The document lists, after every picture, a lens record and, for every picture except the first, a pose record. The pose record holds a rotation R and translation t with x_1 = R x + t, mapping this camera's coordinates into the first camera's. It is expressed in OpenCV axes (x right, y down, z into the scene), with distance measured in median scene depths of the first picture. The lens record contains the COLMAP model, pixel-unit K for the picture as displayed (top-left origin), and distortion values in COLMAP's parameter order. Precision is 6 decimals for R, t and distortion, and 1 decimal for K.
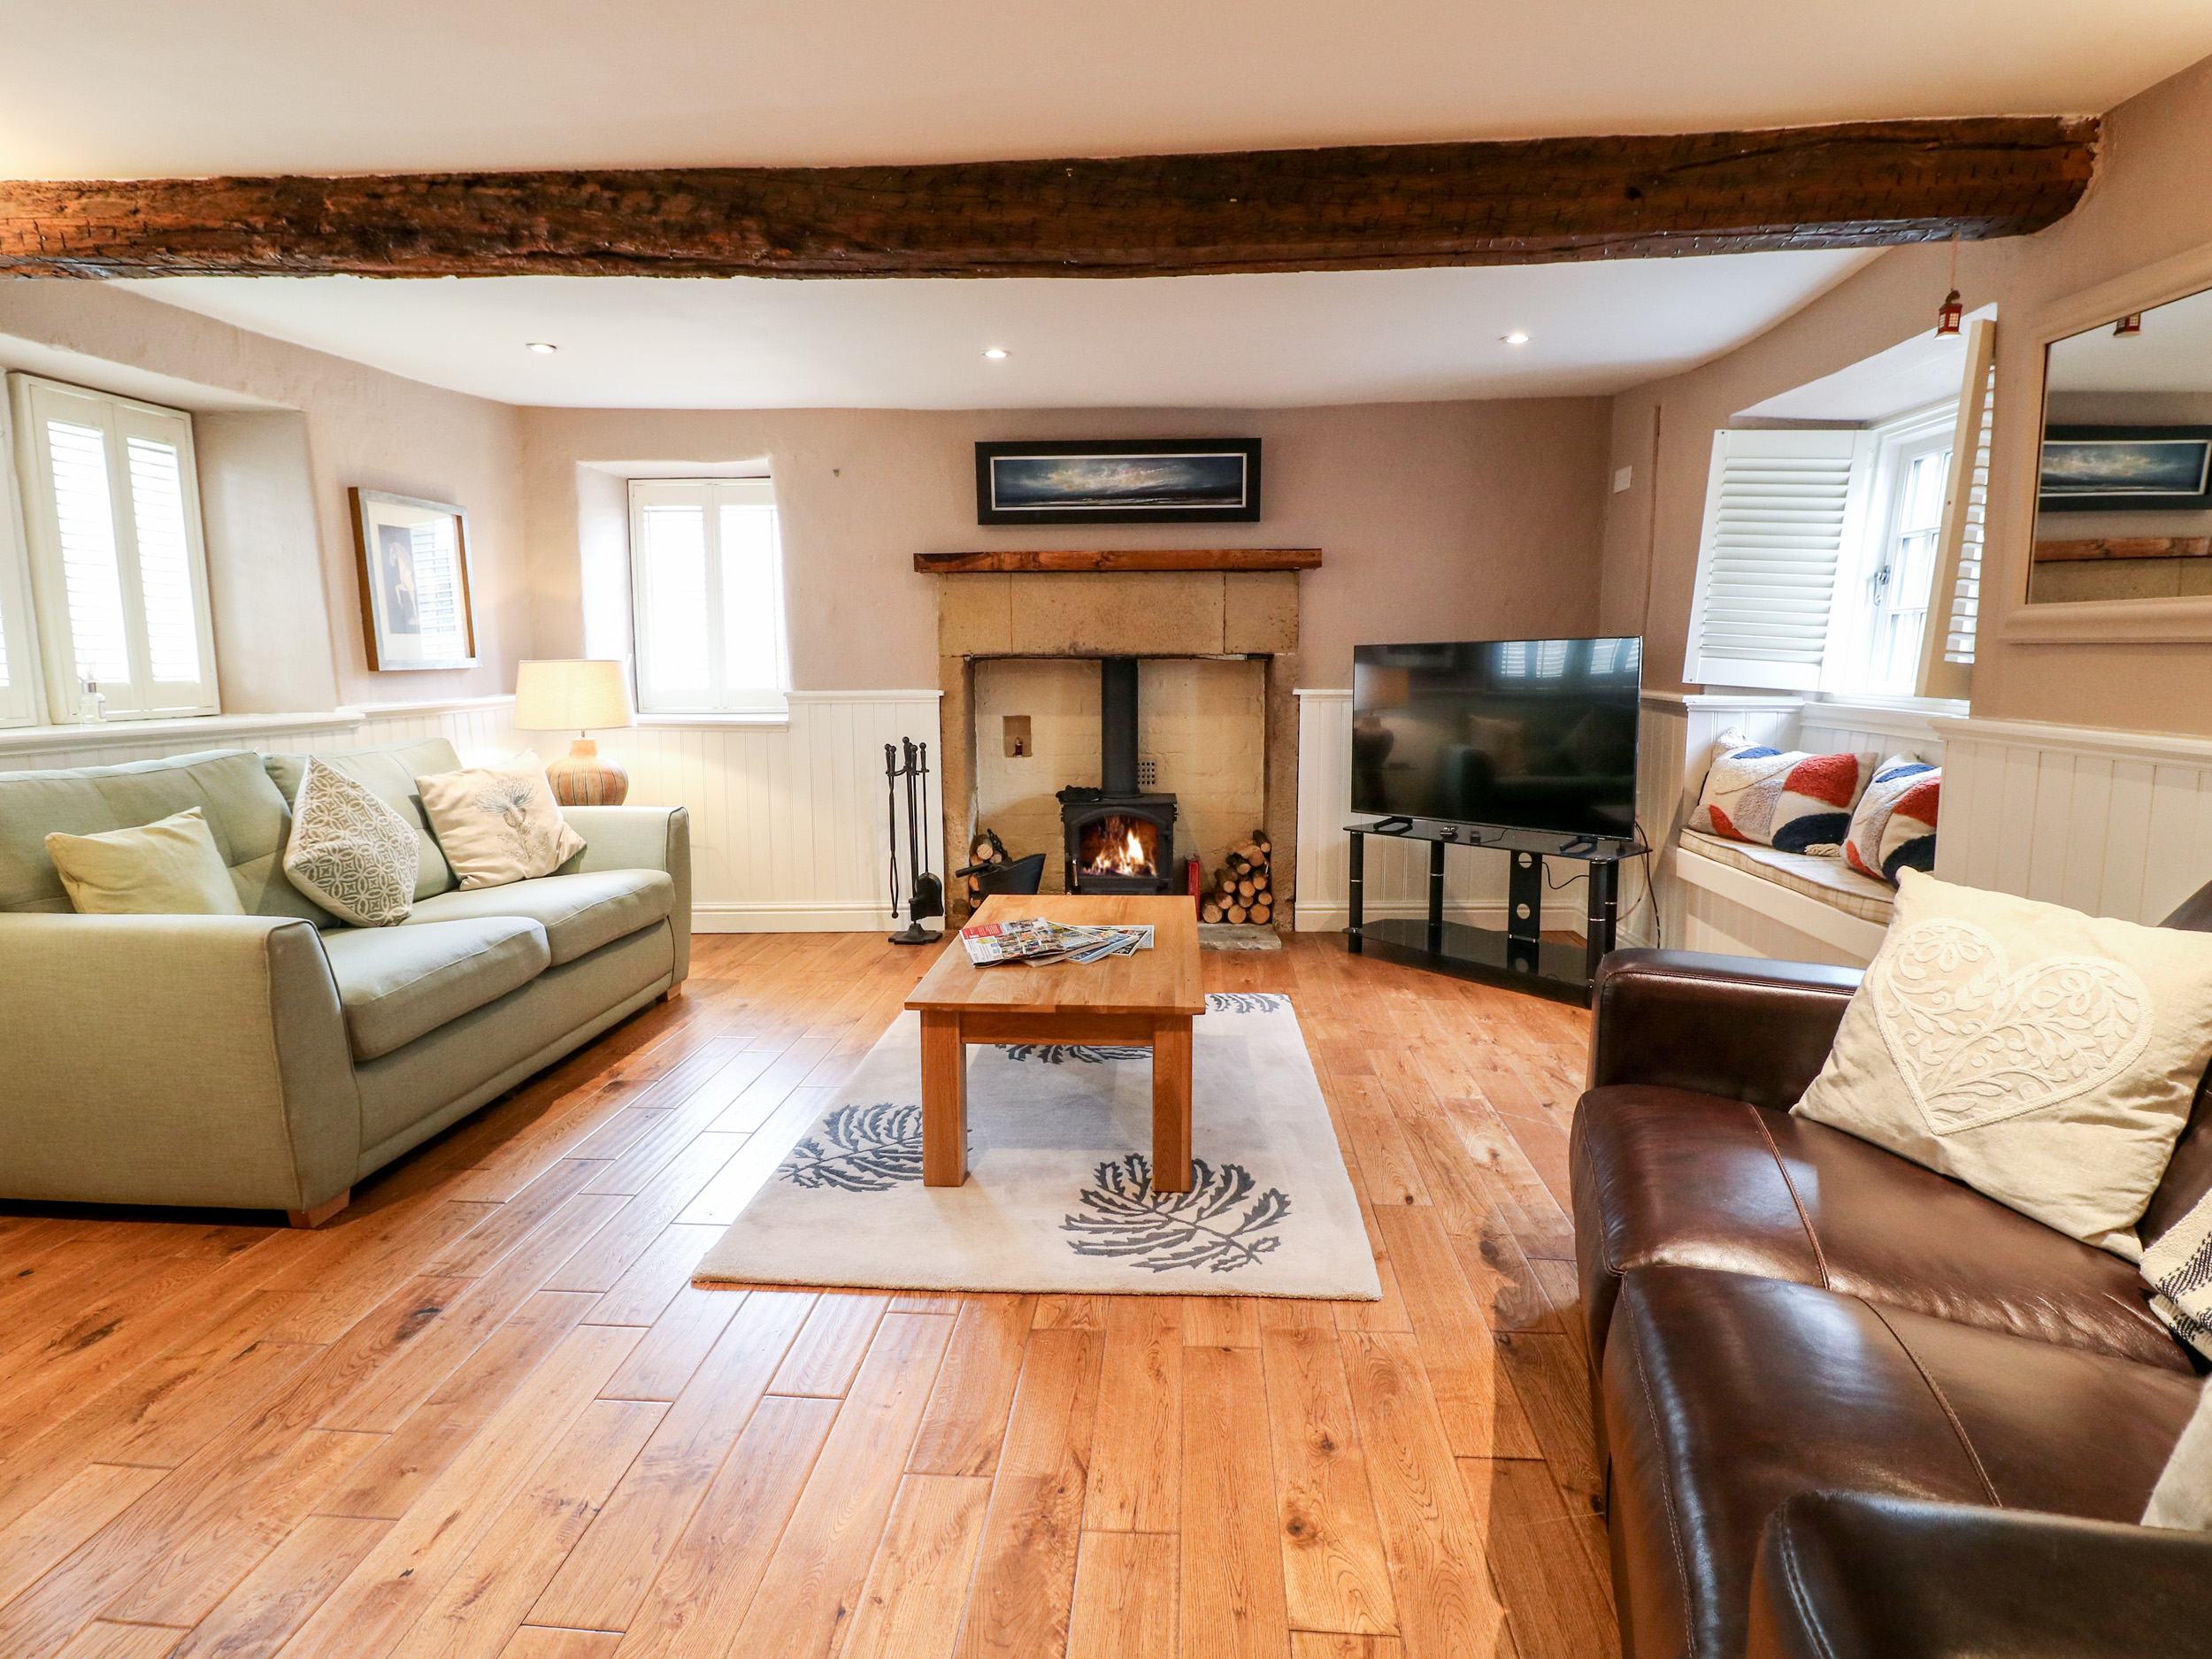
lens RADIAL K [[1163.4, 0, 1088.7], [0, 1163.4, 802.9], [0, 0, 1]] dist [0.002511, -0.015870]
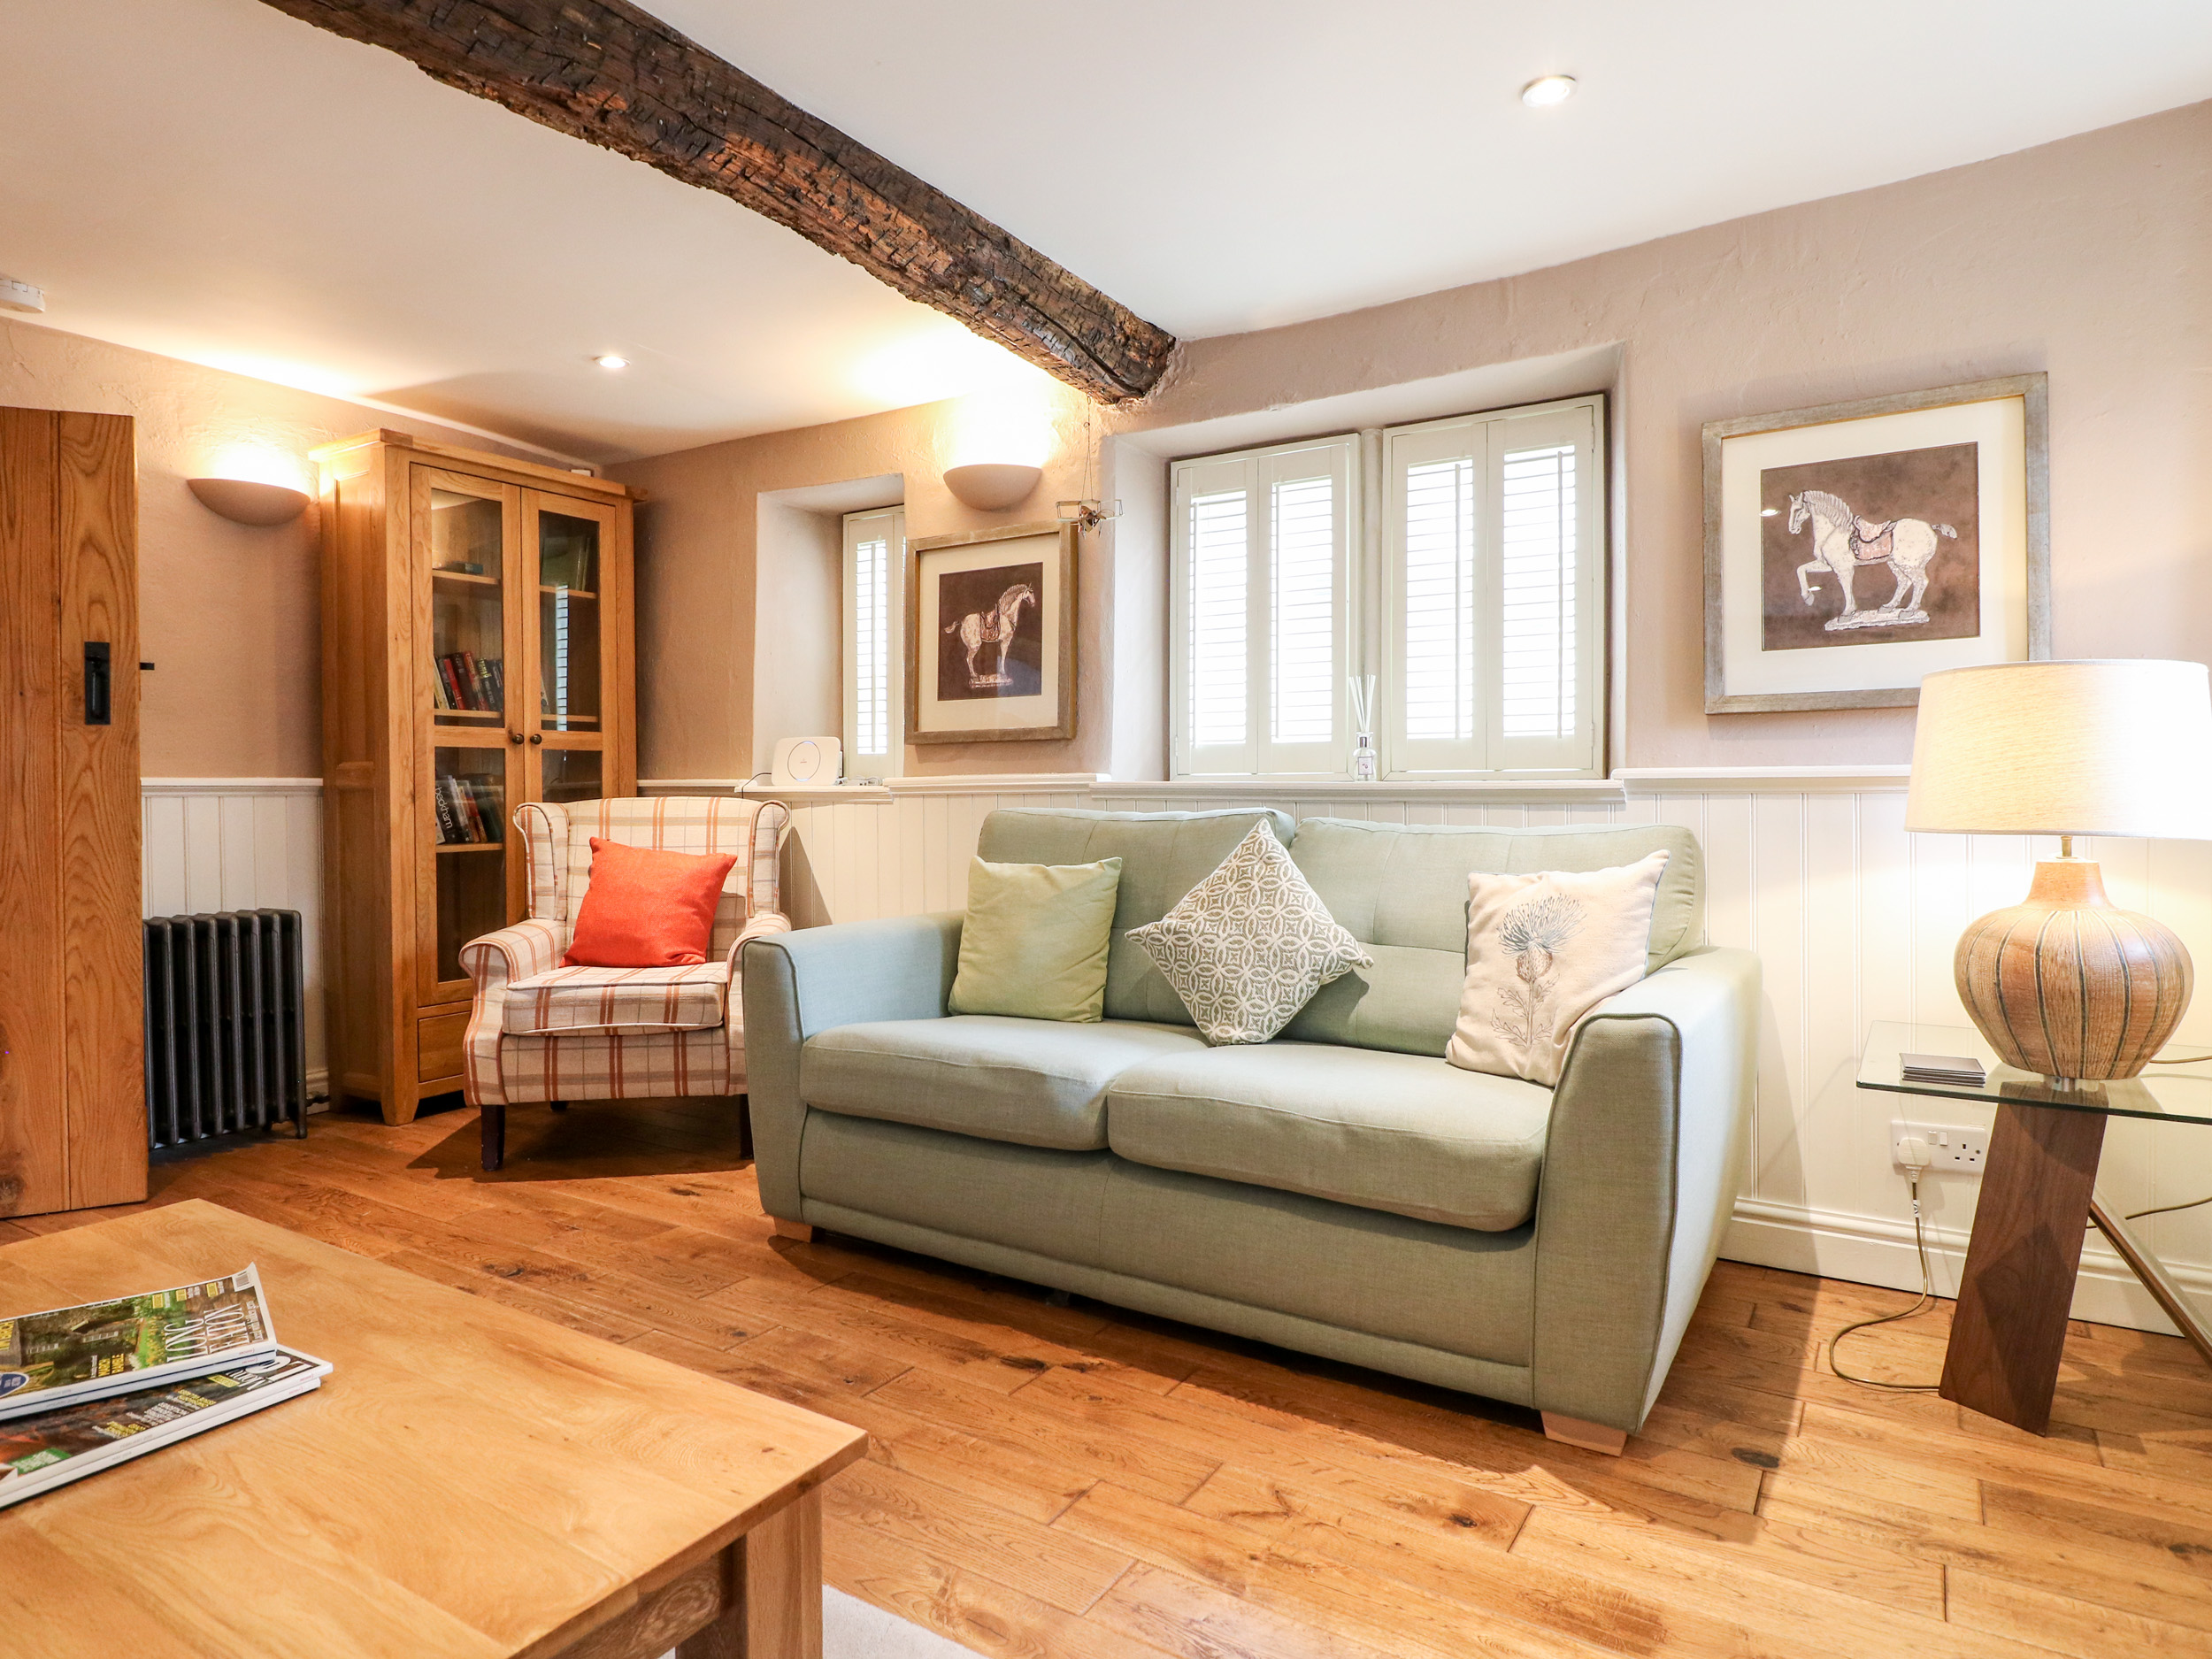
lens RADIAL K [[1277.3, 0, 1105.2], [0, 1277.3, 803.7], [0, 0, 1]] dist [-0.001087, -0.000548]
pose [[-0.459022, 0.018514, -0.888232, 0.208597], [-0.101339, 0.992166, 0.073050, -0.129928], [0.882626, 0.123544, -0.453550, 1.605694]]
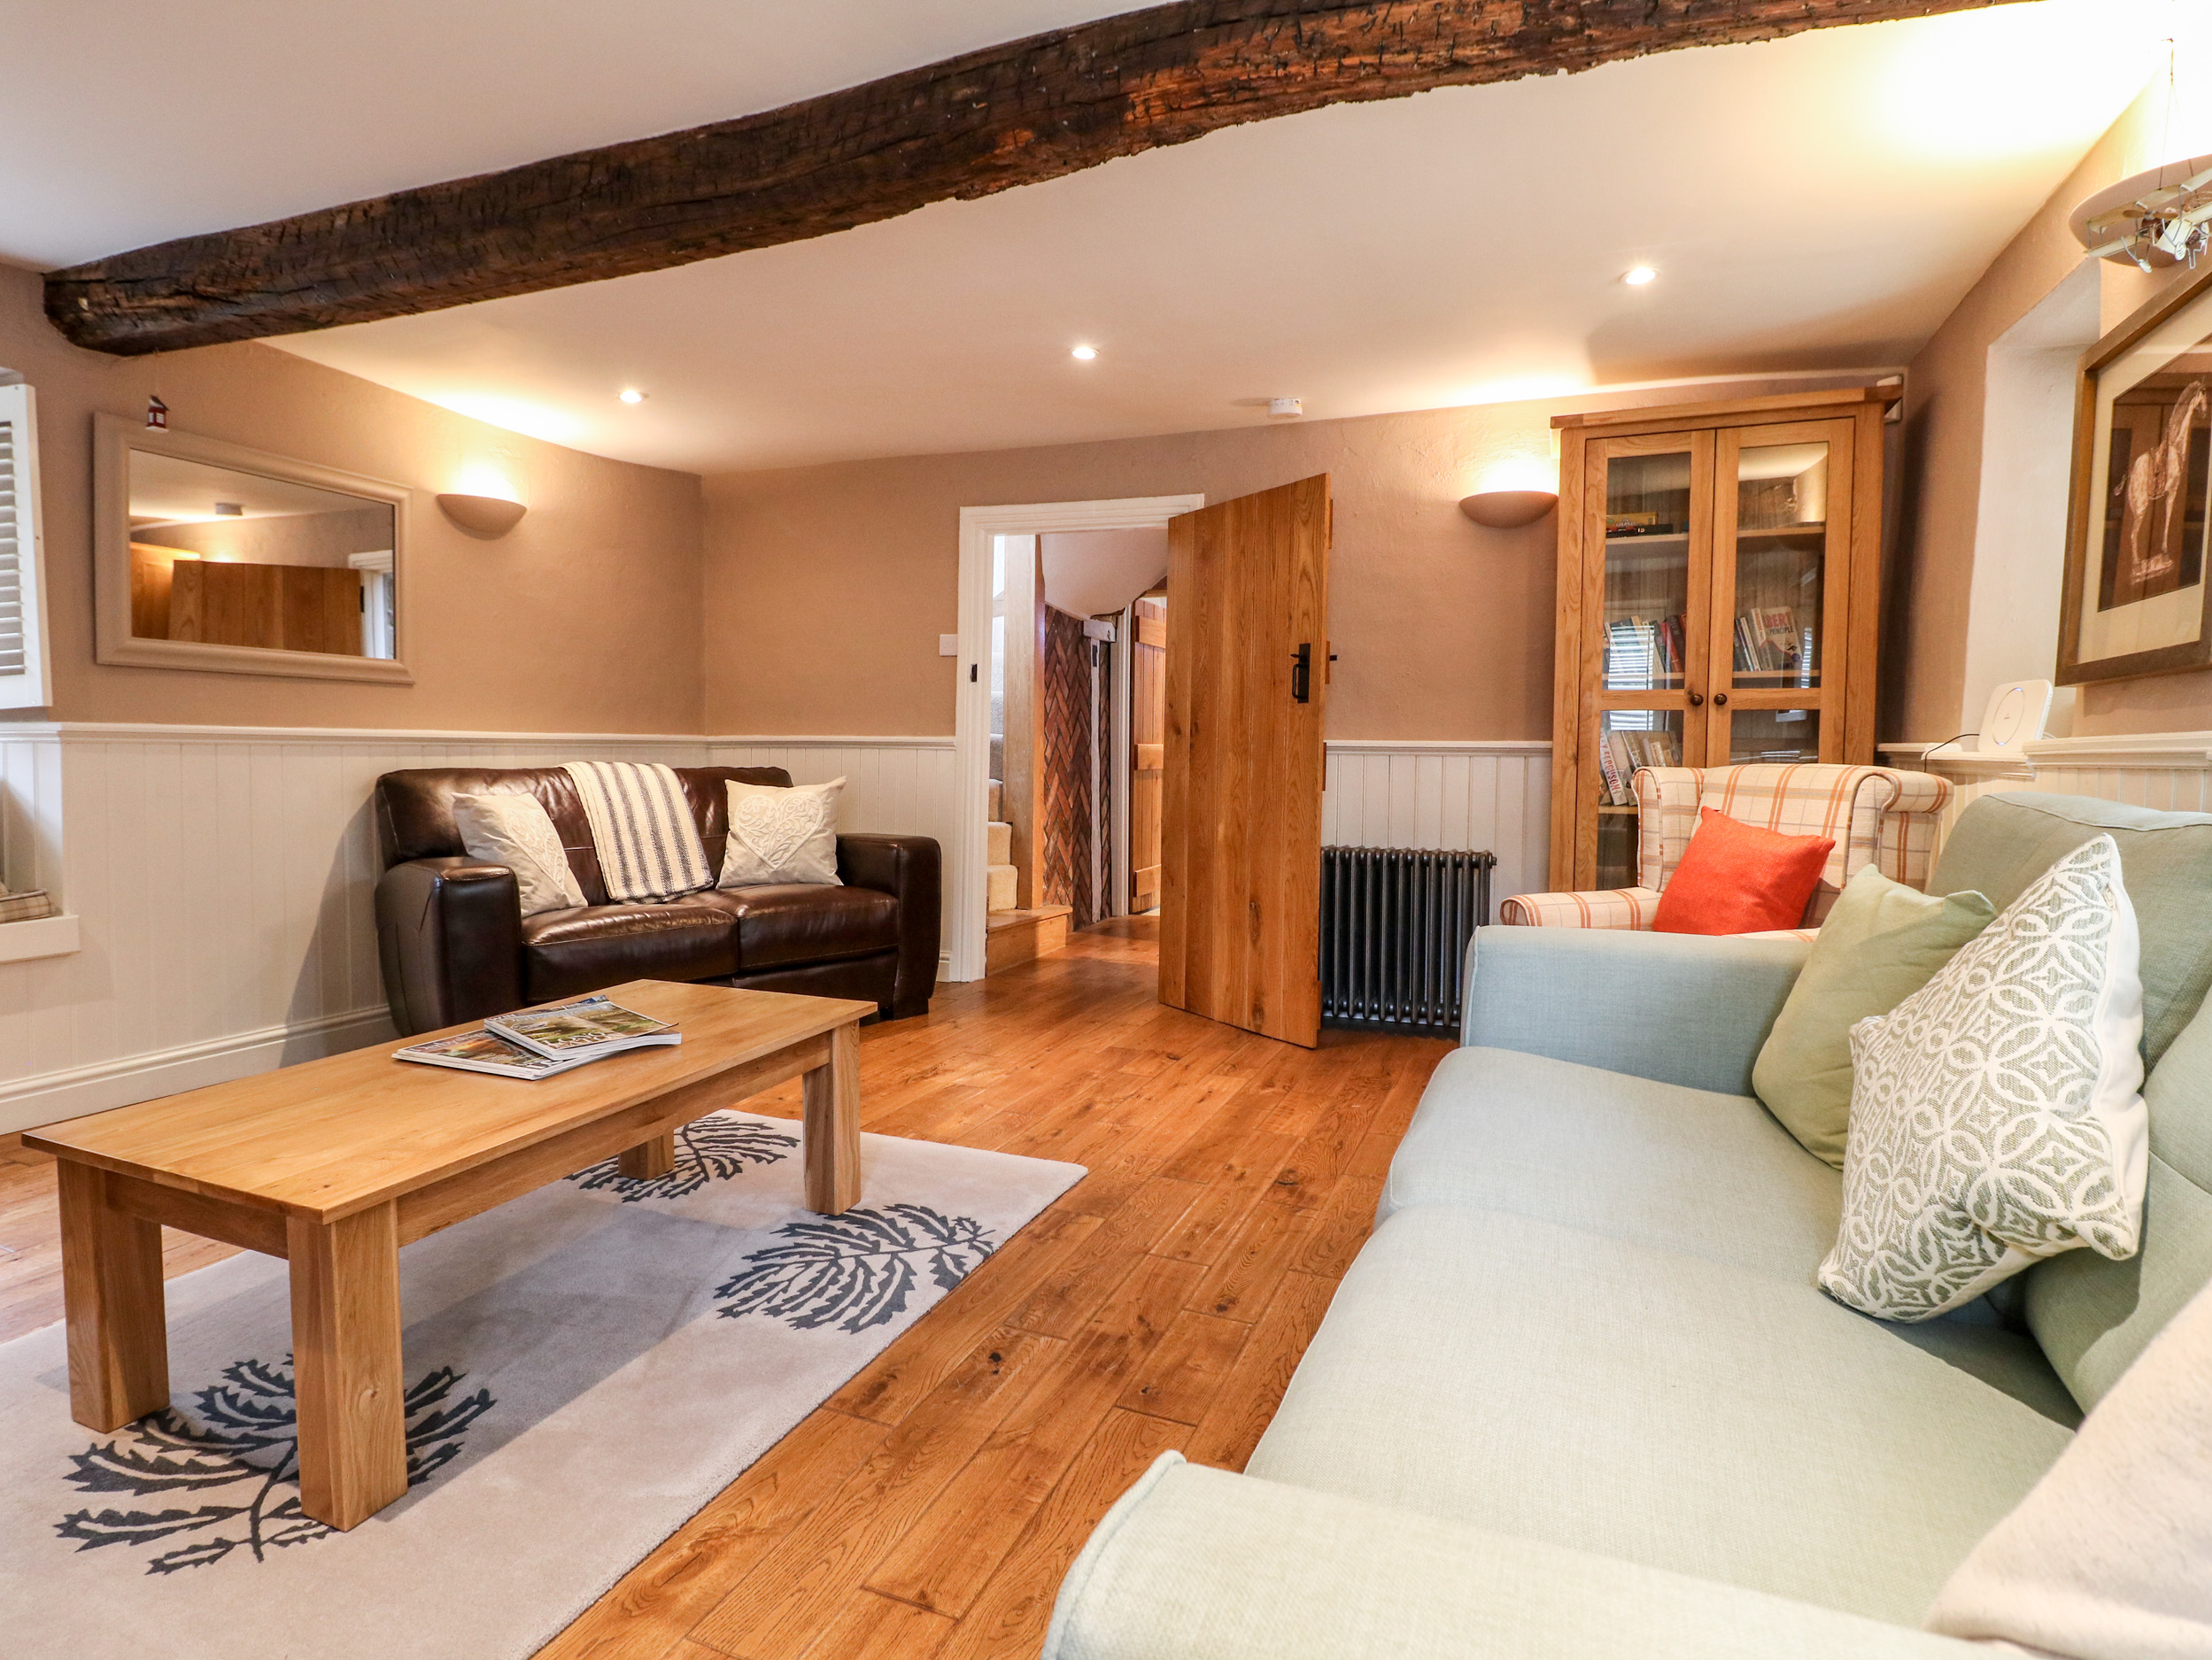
lens RADIAL K [[1141.2, 0, 1116.1], [0, 1141.2, 802.6], [0, 0, 1]] dist [-0.000789, -0.014997]
pose [[-0.954155, -0.015610, 0.298905, -0.603802], [0.034311, 0.986352, 0.161038, -0.140153], [-0.297339, 0.163911, -0.940597, 1.717985]]
